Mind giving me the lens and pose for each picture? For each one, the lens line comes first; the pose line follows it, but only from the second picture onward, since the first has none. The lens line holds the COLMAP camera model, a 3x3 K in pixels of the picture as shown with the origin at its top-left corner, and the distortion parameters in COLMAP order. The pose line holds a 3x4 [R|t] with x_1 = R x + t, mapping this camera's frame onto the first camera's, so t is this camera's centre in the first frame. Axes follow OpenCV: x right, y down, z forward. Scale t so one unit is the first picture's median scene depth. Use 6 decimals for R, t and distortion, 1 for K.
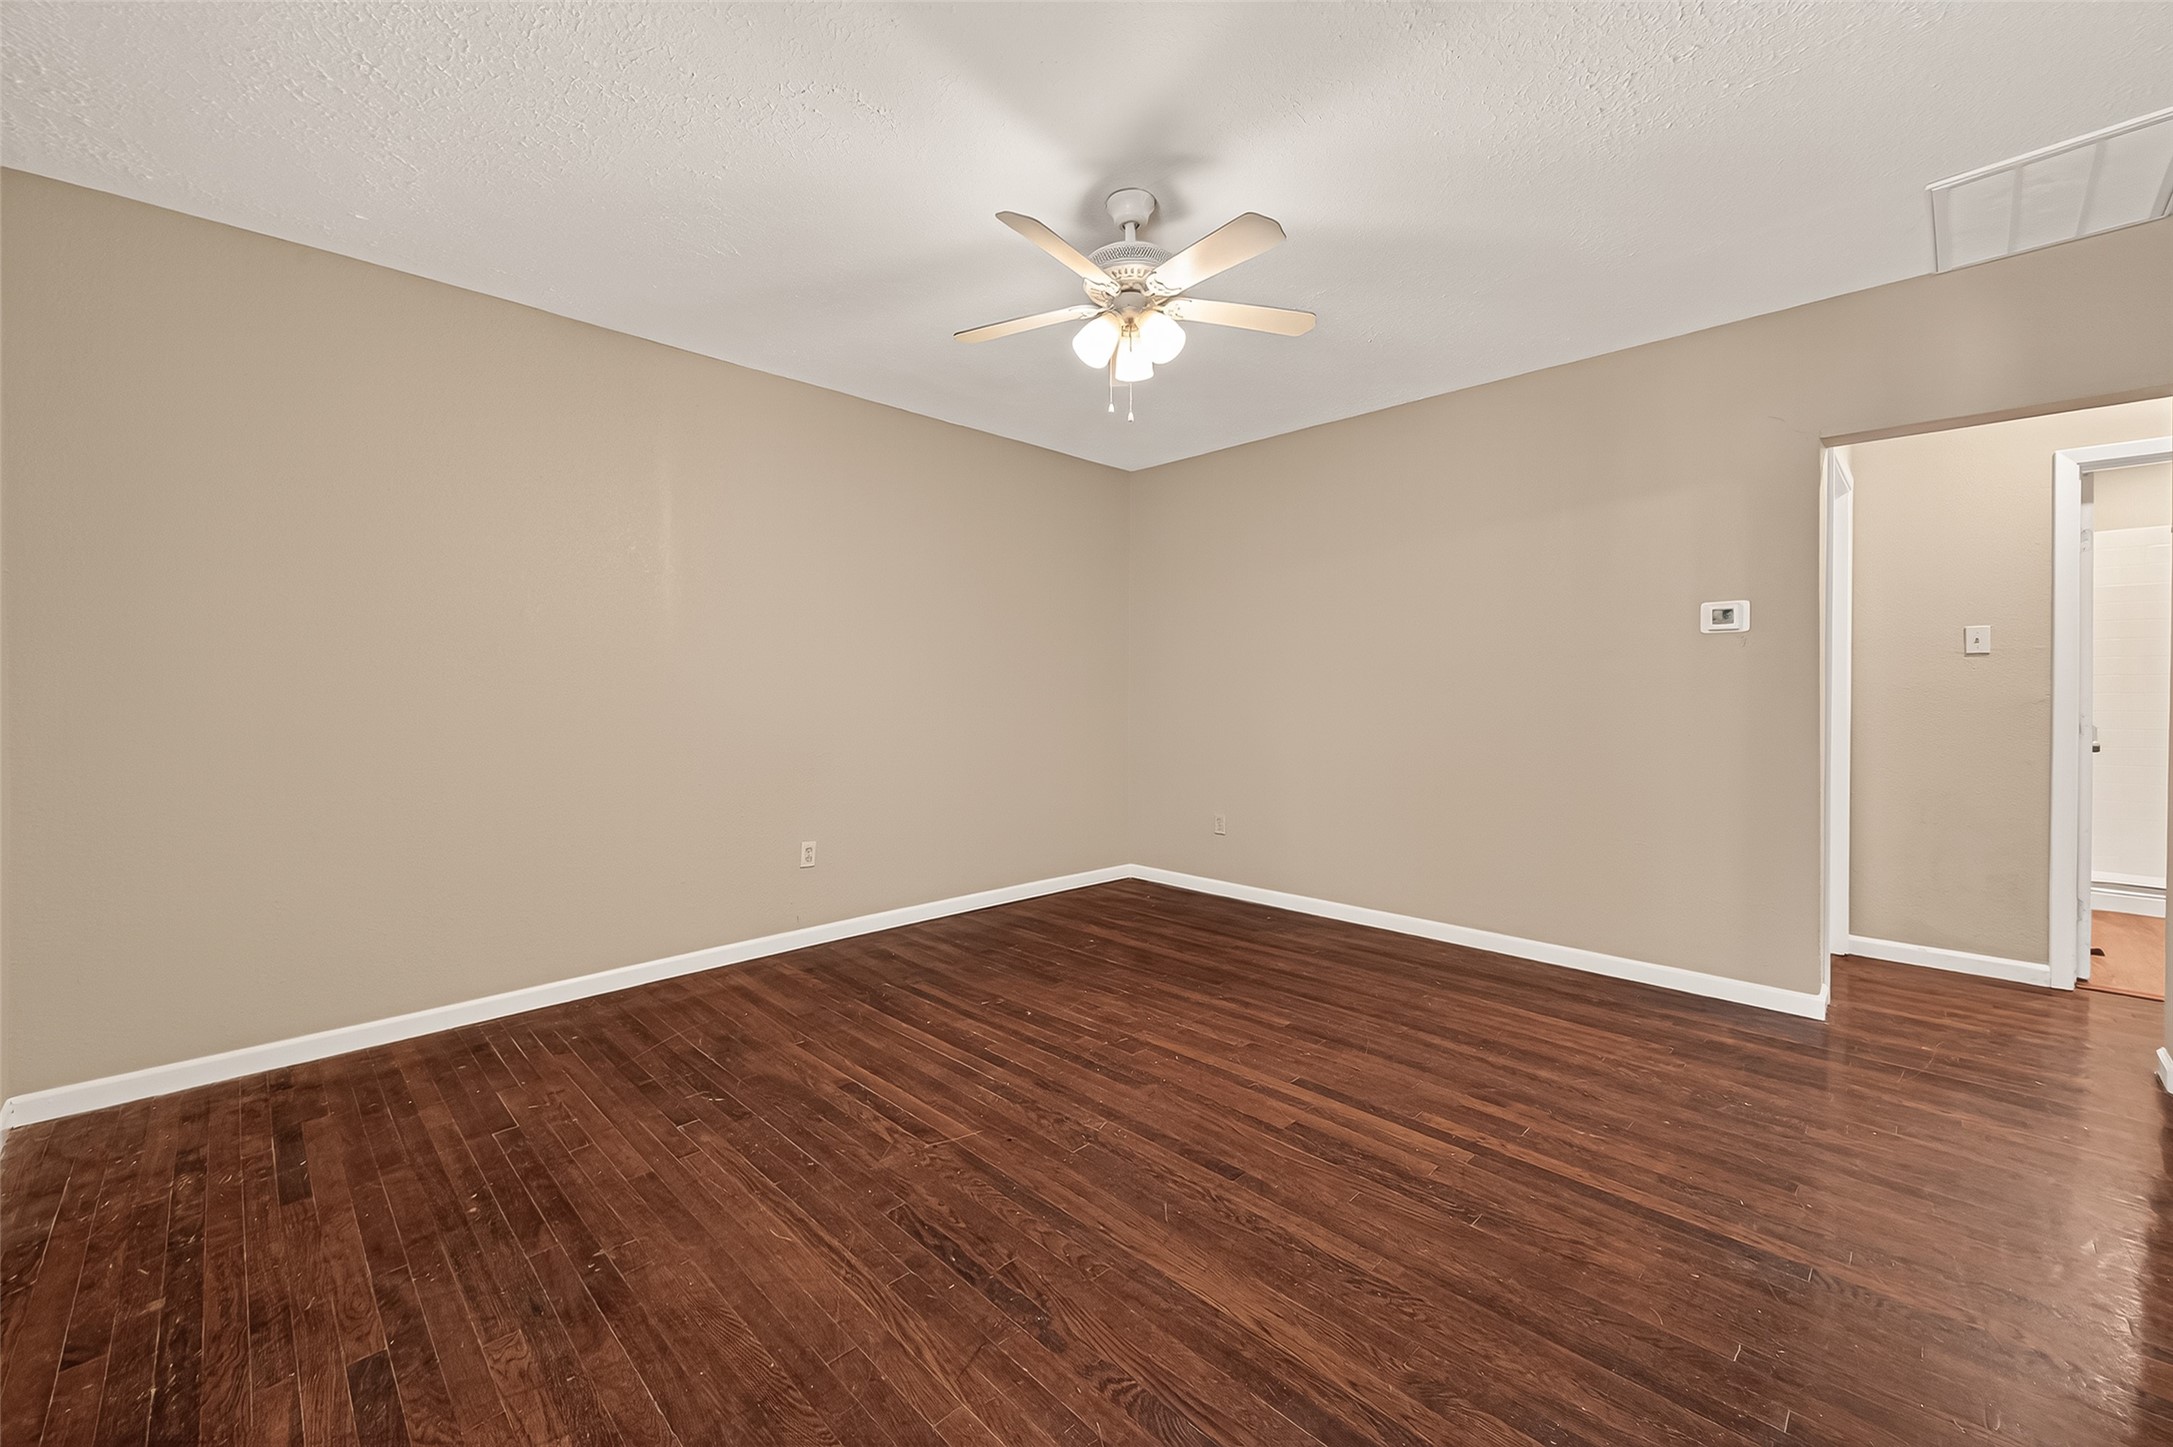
lens RADIAL K [[874.4, 0, 1086.5], [0, 874.4, 723.5], [0, 0, 1]] dist [0.010491, -0.000155]
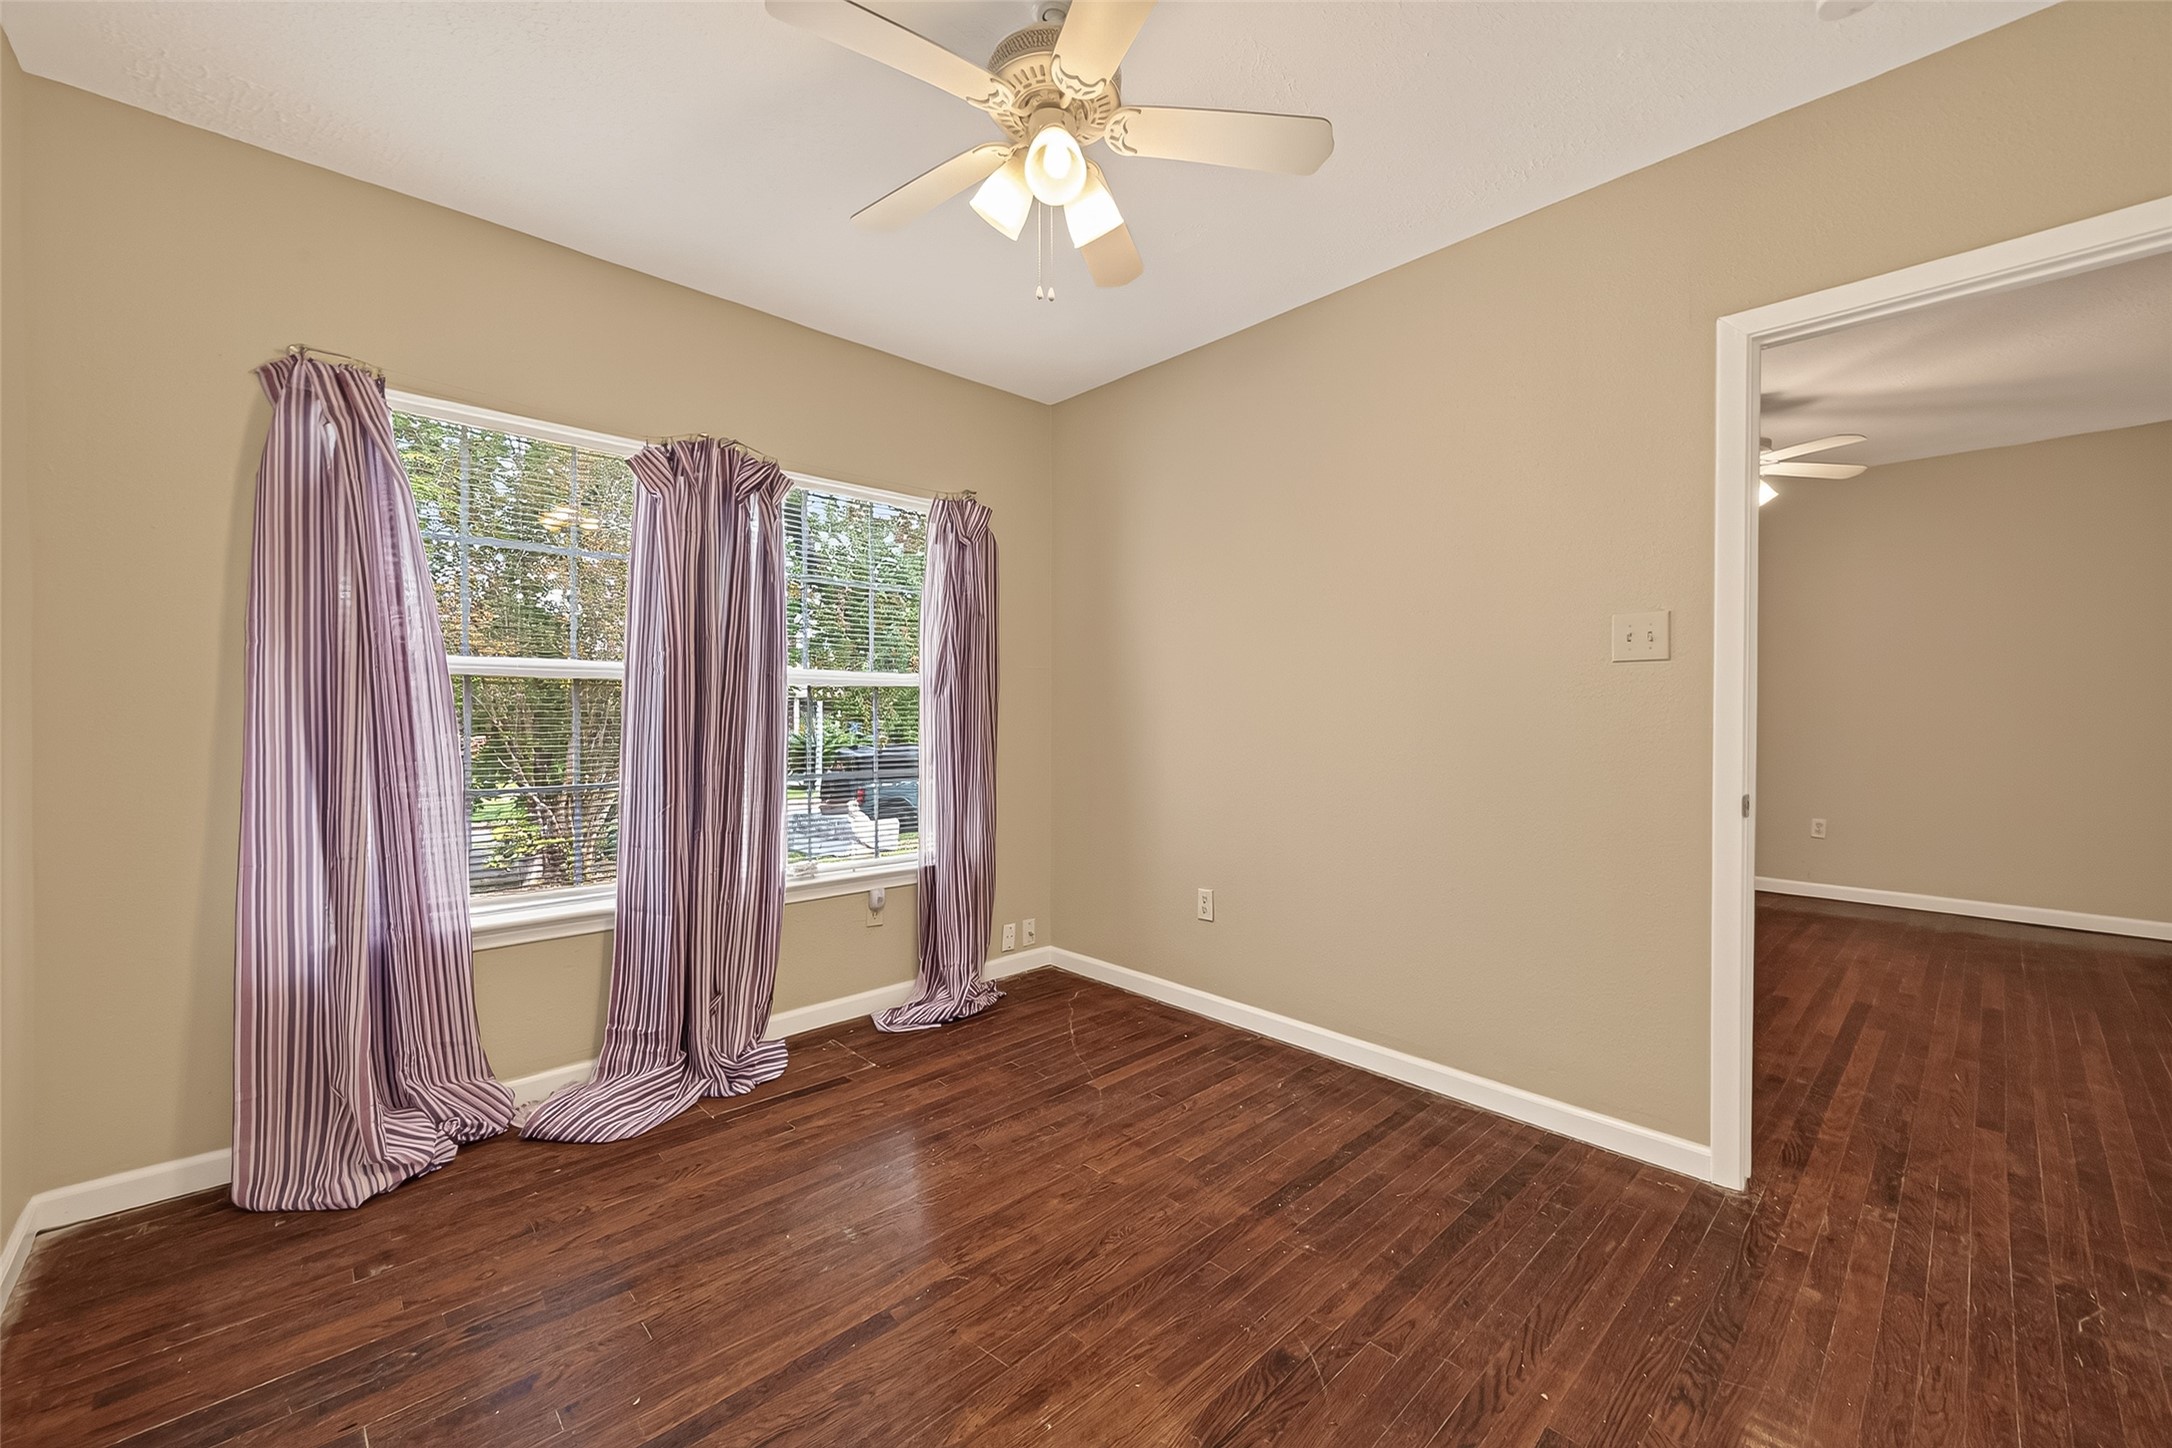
lens RADIAL K [[848.2, 0, 1091.7], [0, 848.2, 704.4], [0, 0, 1]] dist [0.005101, -0.000560]
pose [[-0.018568, 0.000489, -0.999827, 1.586886], [-0.034344, 0.999409, 0.001127, -0.009717], [0.999238, 0.034359, -0.018540, -0.176596]]
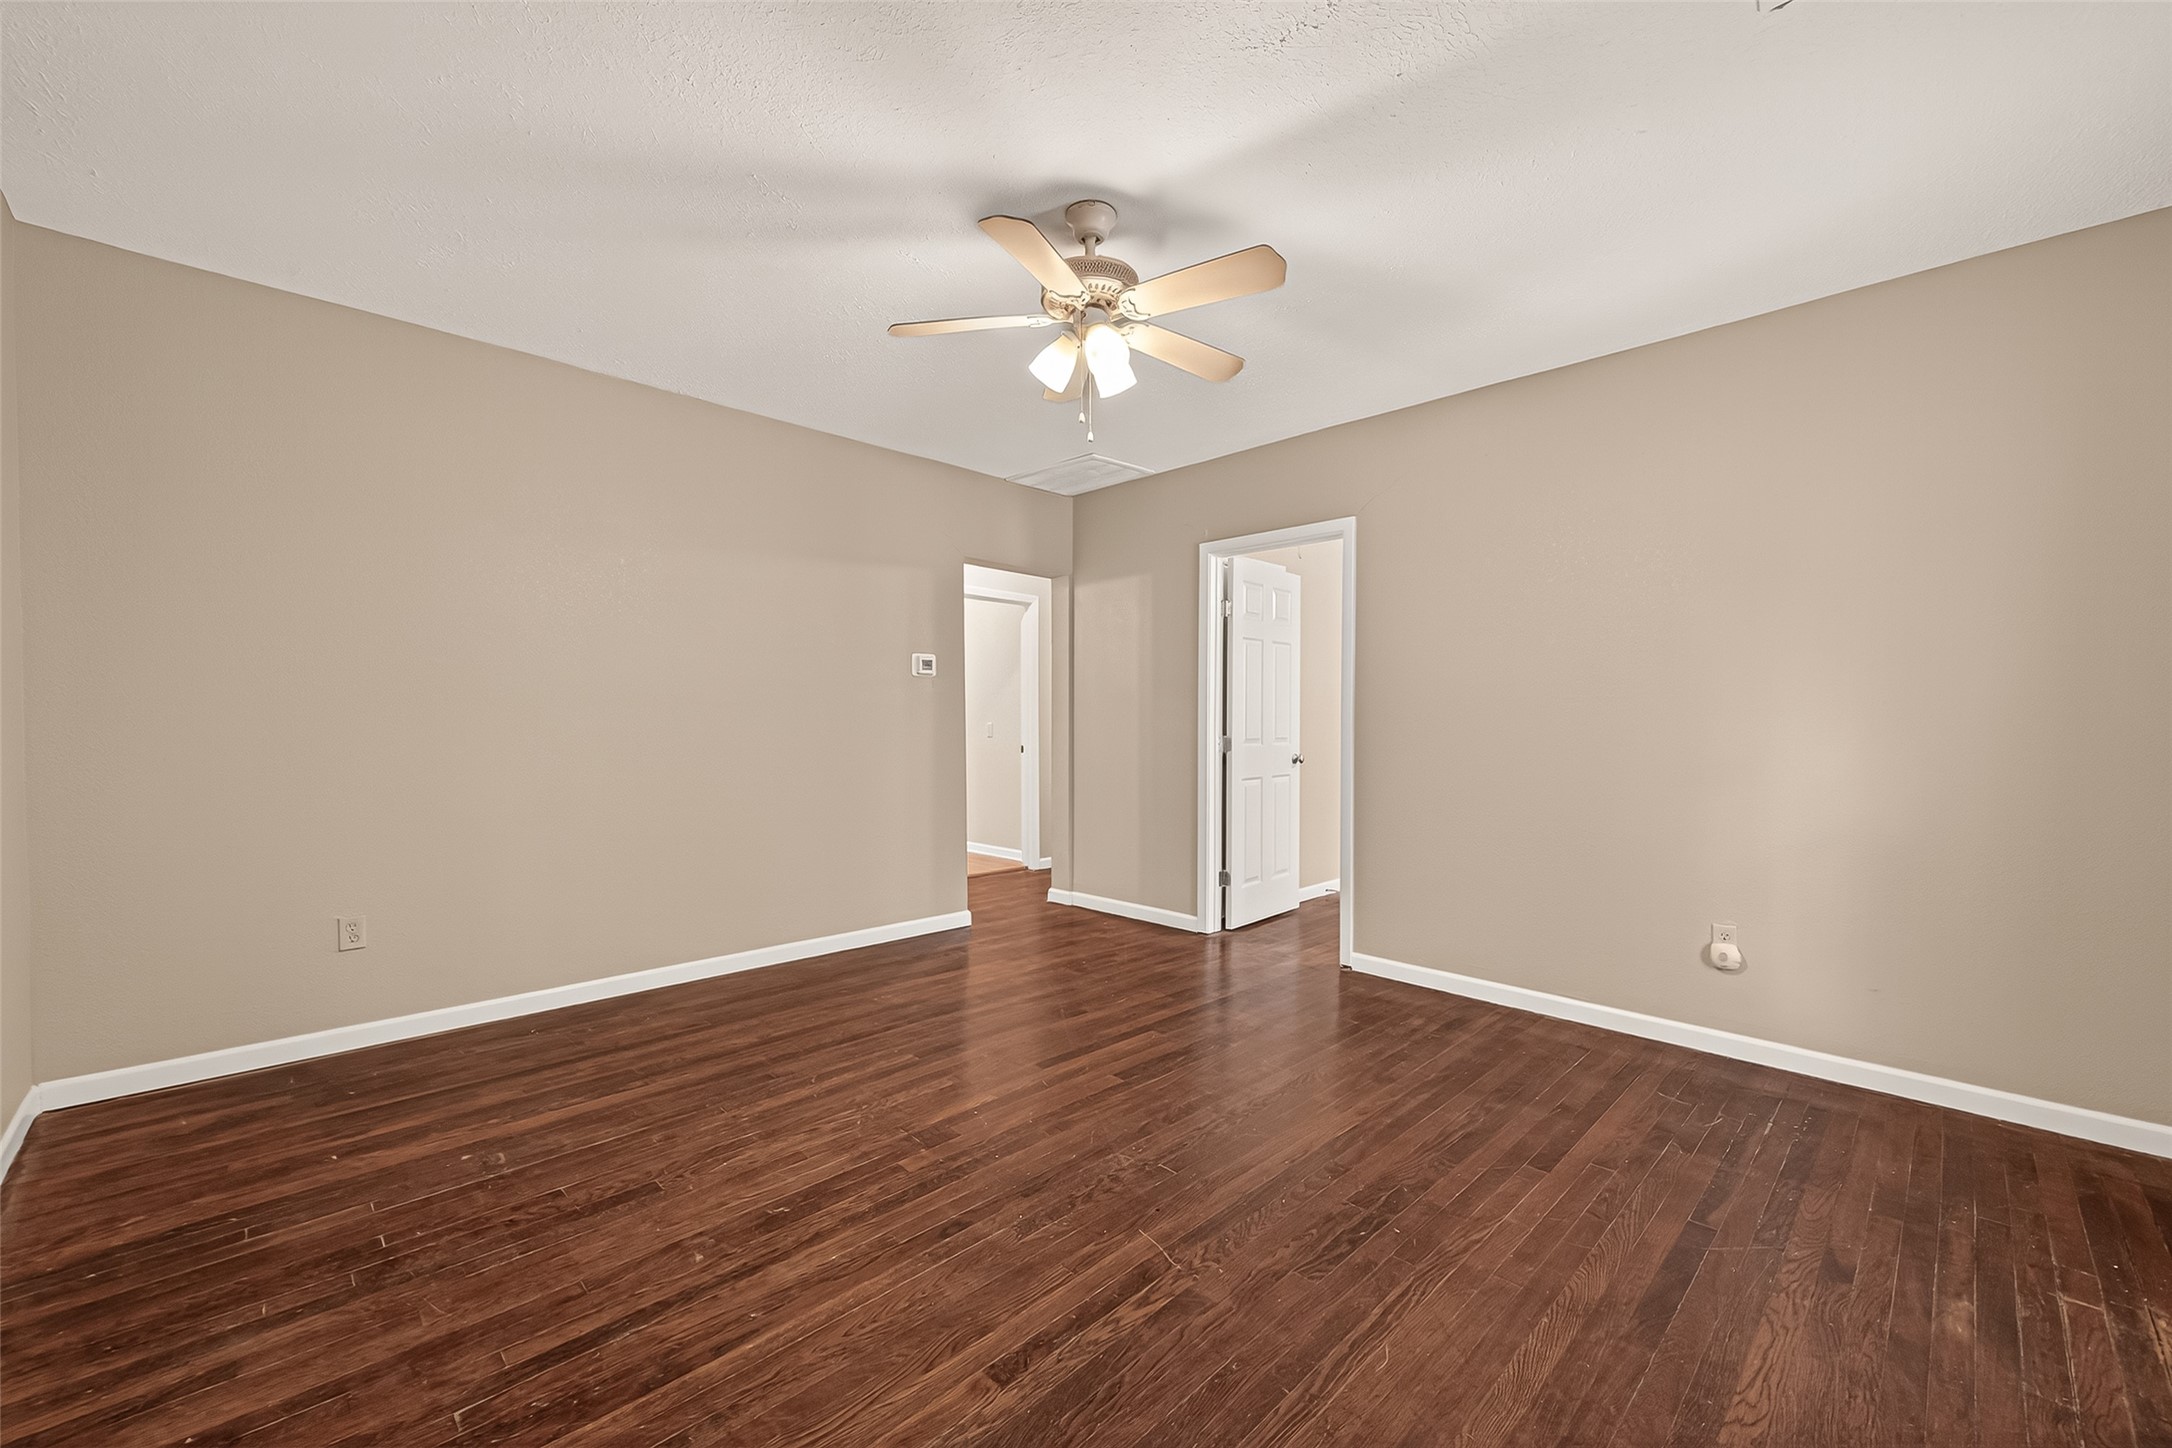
lens RADIAL K [[856.1, 0, 1093.1], [0, 856.1, 723.7], [0, 0, 1]] dist [0.006311, -0.000375]
pose [[-0.004710, -0.003720, 0.999982, -0.870388], [0.027351, 0.999618, 0.003848, -0.035406], [-0.999615, 0.027369, -0.004606, 0.934959]]
